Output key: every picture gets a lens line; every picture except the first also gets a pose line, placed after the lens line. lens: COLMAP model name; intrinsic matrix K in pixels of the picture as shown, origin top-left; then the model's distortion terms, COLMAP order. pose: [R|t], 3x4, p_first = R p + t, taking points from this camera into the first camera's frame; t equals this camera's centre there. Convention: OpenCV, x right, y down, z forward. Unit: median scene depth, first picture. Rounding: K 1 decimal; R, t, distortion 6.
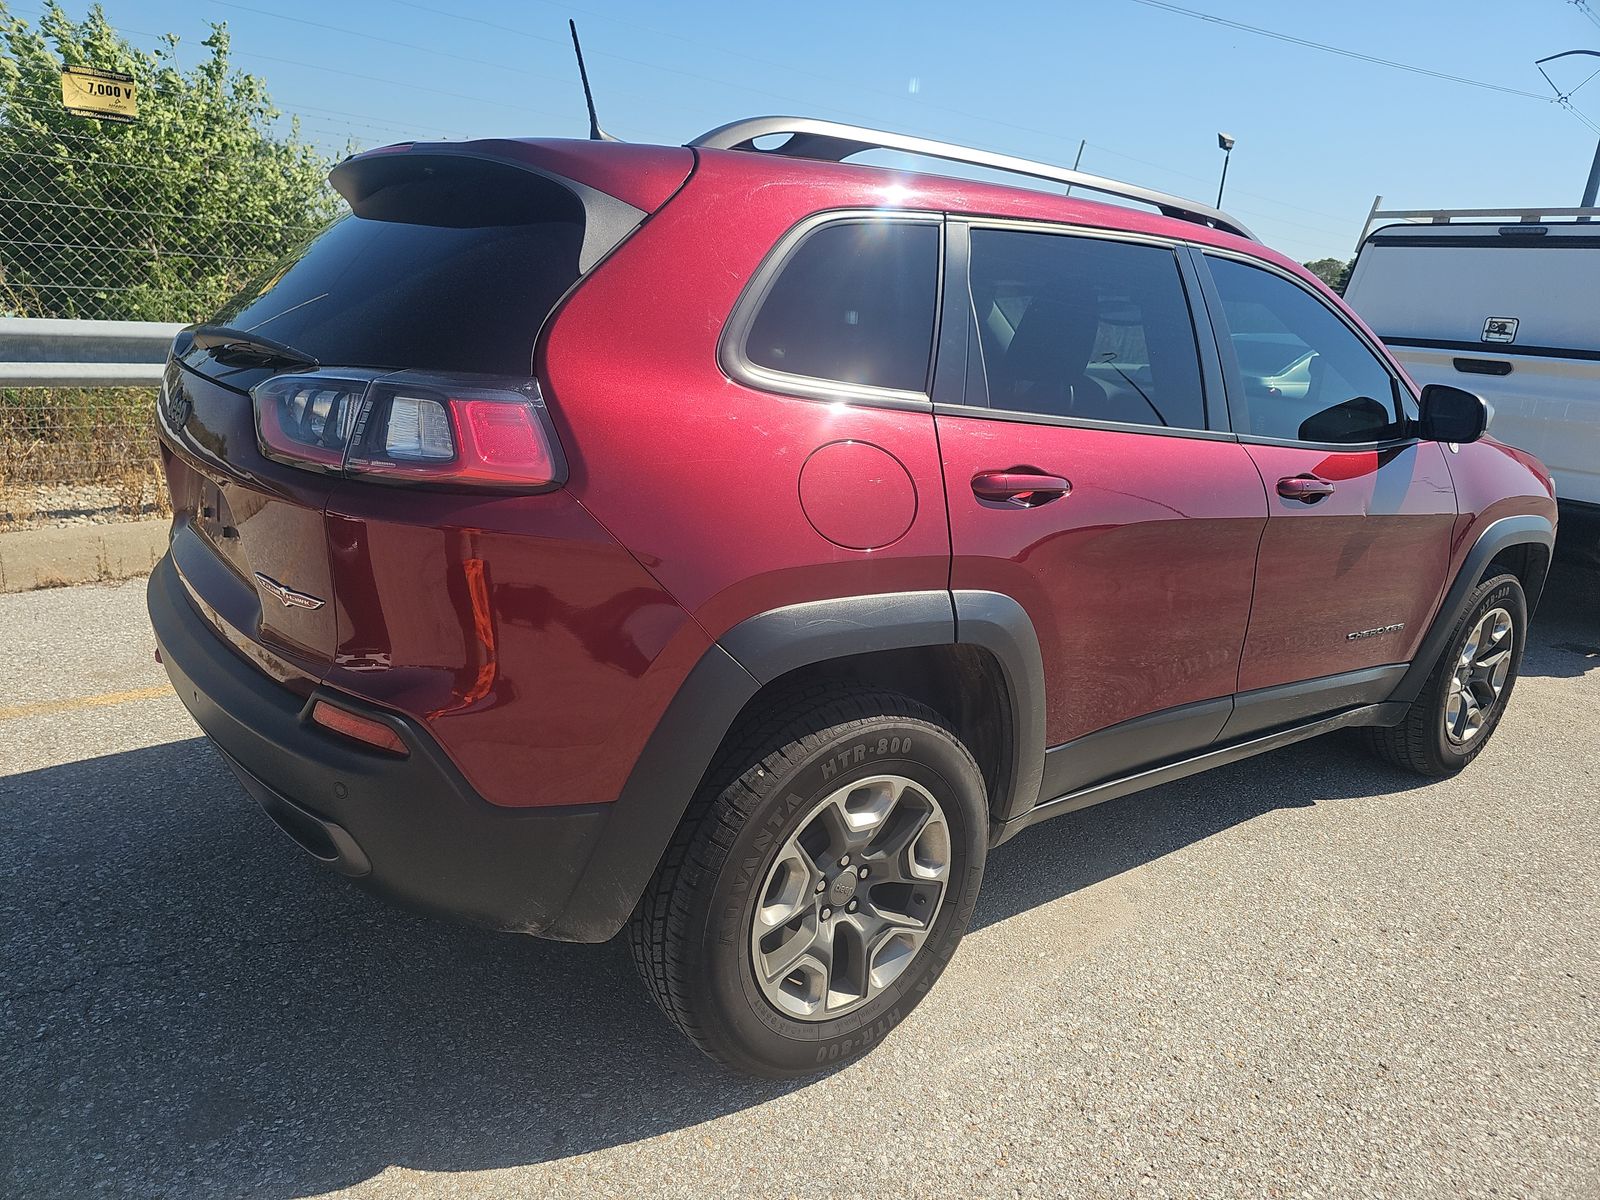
lens RADIAL K [[1067.5, 0, 800.0], [0, 1067.5, 600.0], [0, 0, 1]] dist [0.019113, -0.000335]
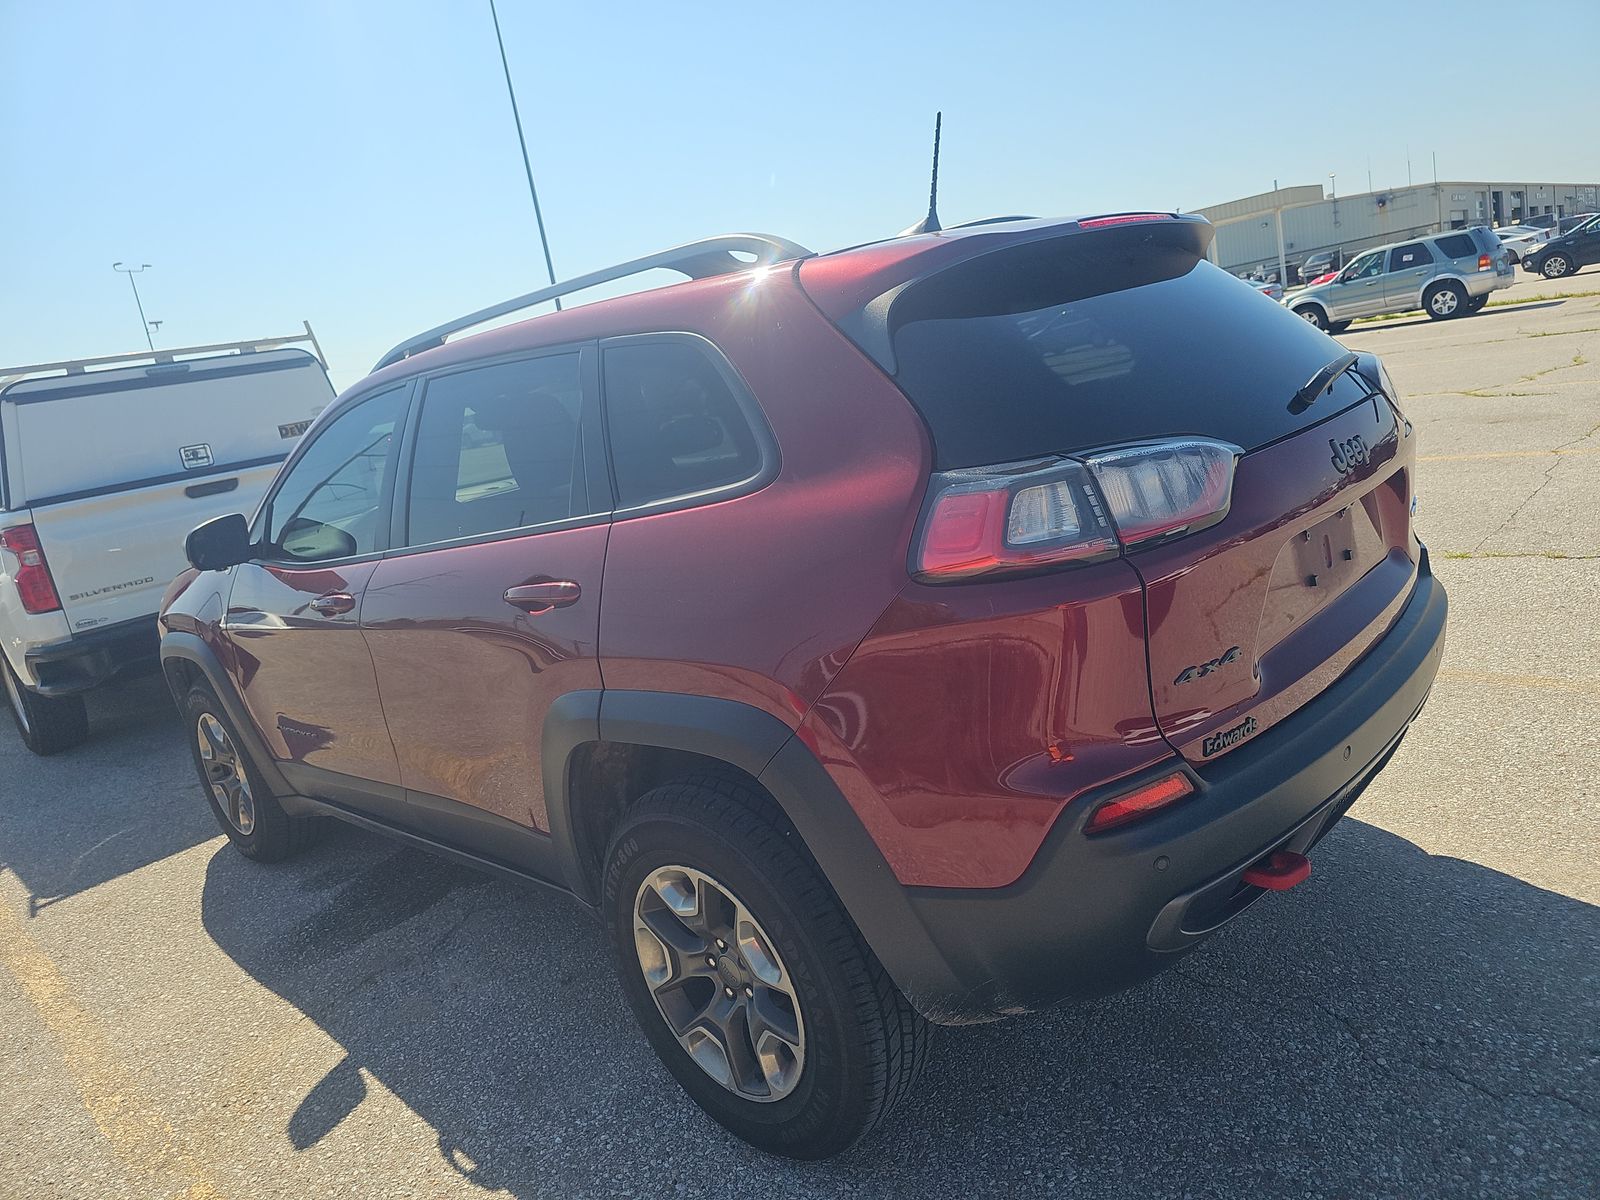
lens RADIAL K [[1085.0, 0, 800.0], [0, 1085.0, 600.0], [0, 0, 1]] dist [-0.005473, -0.005351]
pose [[-0.167394, -0.254243, 0.952544, -0.580253], [0.427318, 0.851994, 0.302499, -0.216527], [-0.888470, 0.457675, -0.033976, 0.617630]]
